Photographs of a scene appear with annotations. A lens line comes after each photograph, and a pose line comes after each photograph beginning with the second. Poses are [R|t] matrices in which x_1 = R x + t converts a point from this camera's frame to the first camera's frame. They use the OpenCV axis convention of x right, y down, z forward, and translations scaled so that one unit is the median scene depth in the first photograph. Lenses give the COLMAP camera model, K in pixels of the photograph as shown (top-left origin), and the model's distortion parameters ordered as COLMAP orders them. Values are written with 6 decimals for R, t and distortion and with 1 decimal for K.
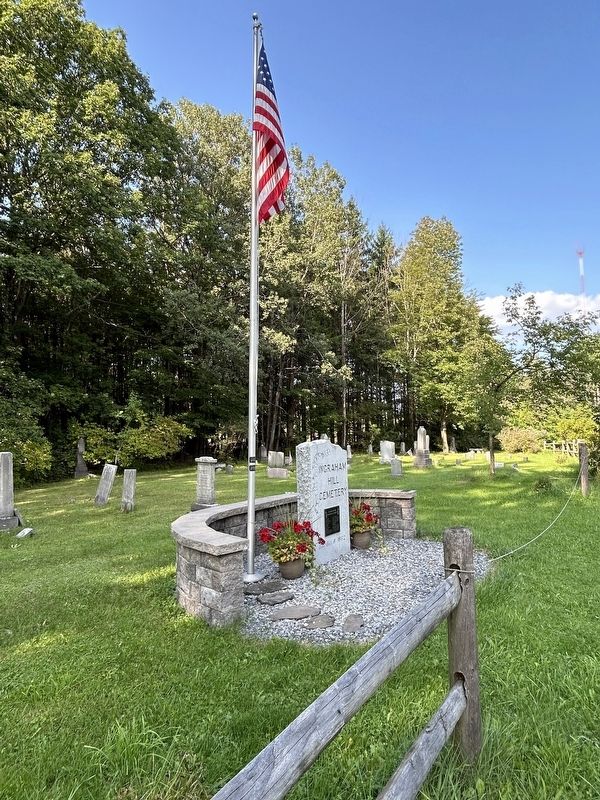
lens RADIAL K [[460.4, 0, 298.9], [0, 460.4, 399.1], [0, 0, 1]] dist [0.005935, -0.000048]
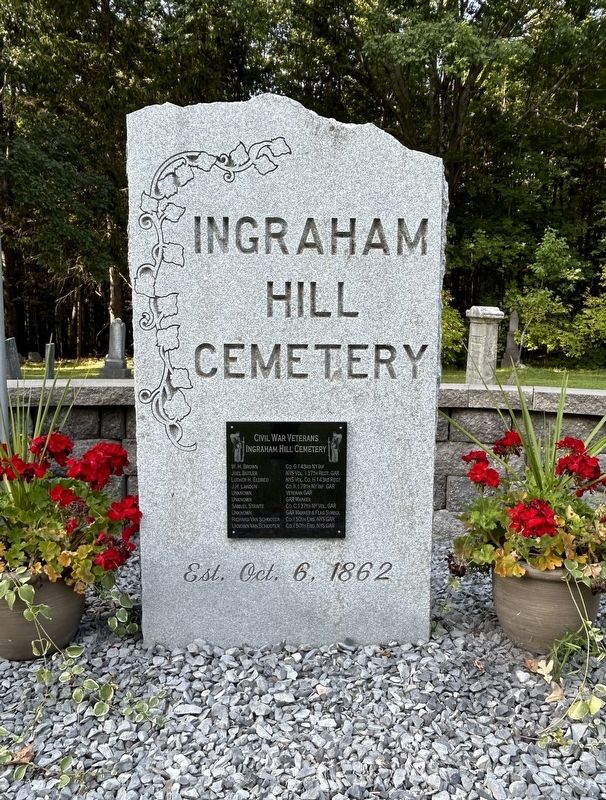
lens RADIAL K [[634.4, 0, 301.5], [0, 634.4, 405.7], [0, 0, 1]] dist [0.028573, 0.002310]
pose [[0.645558, 0.132779, -0.752080, 0.281027], [0.025763, 0.980424, 0.195207, 0.160043], [0.763276, -0.145393, 0.629500, 0.770385]]
